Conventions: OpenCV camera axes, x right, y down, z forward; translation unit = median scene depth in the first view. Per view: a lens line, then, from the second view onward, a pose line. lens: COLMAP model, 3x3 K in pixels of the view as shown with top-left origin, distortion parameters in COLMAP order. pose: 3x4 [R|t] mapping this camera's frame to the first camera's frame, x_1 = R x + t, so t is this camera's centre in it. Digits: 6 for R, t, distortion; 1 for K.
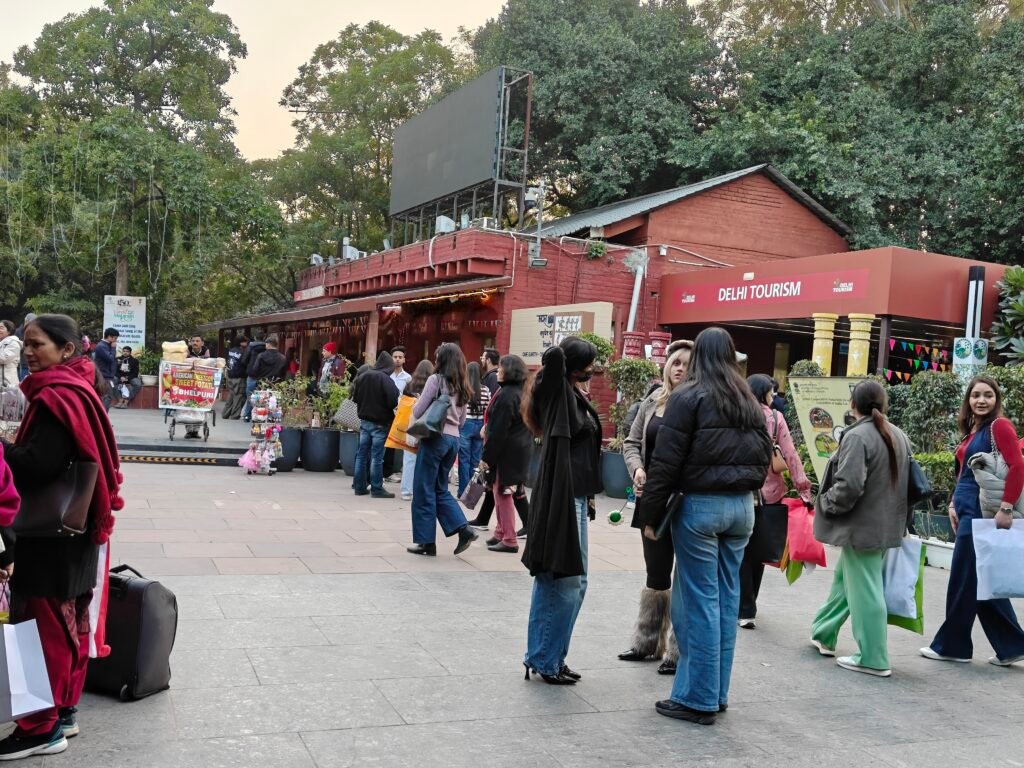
lens RADIAL K [[1027.8, 0, 508.3], [0, 1027.8, 398.0], [0, 0, 1]] dist [0.058312, -0.148738]
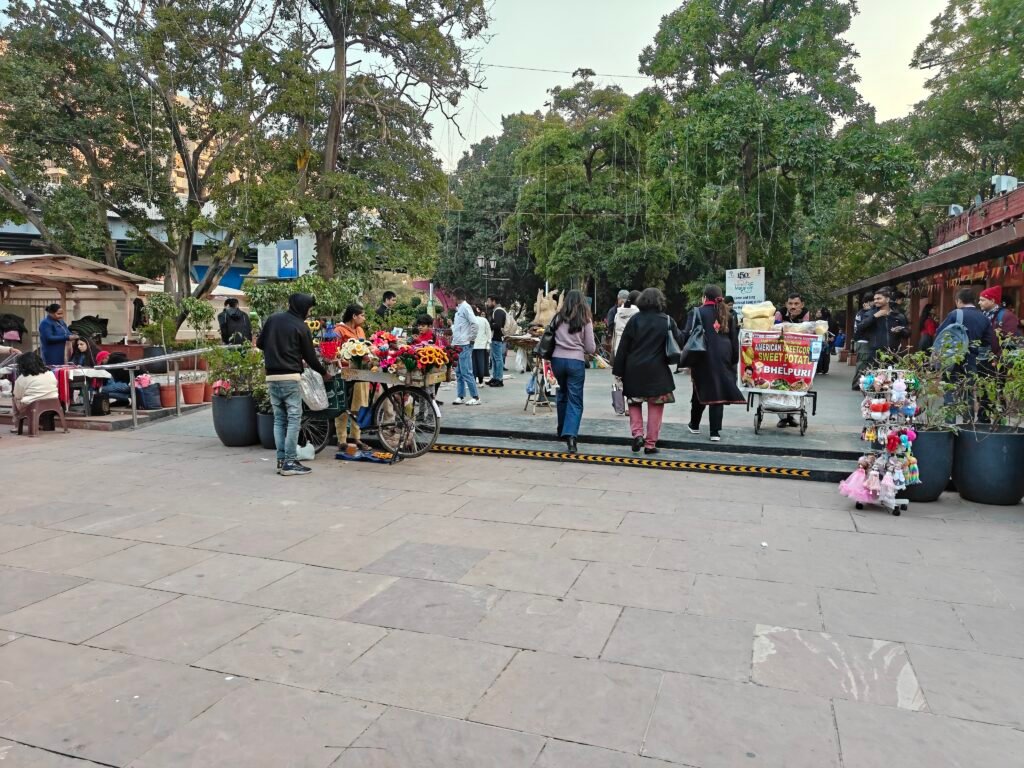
lens RADIAL K [[748.5, 0, 513.1], [0, 748.5, 392.1], [0, 0, 1]] dist [0.021548, -0.003256]
pose [[0.759423, -0.005980, -0.650570, -0.070167], [0.035933, 0.998817, 0.032764, -0.009668], [0.649605, -0.048259, 0.758739, 0.319811]]
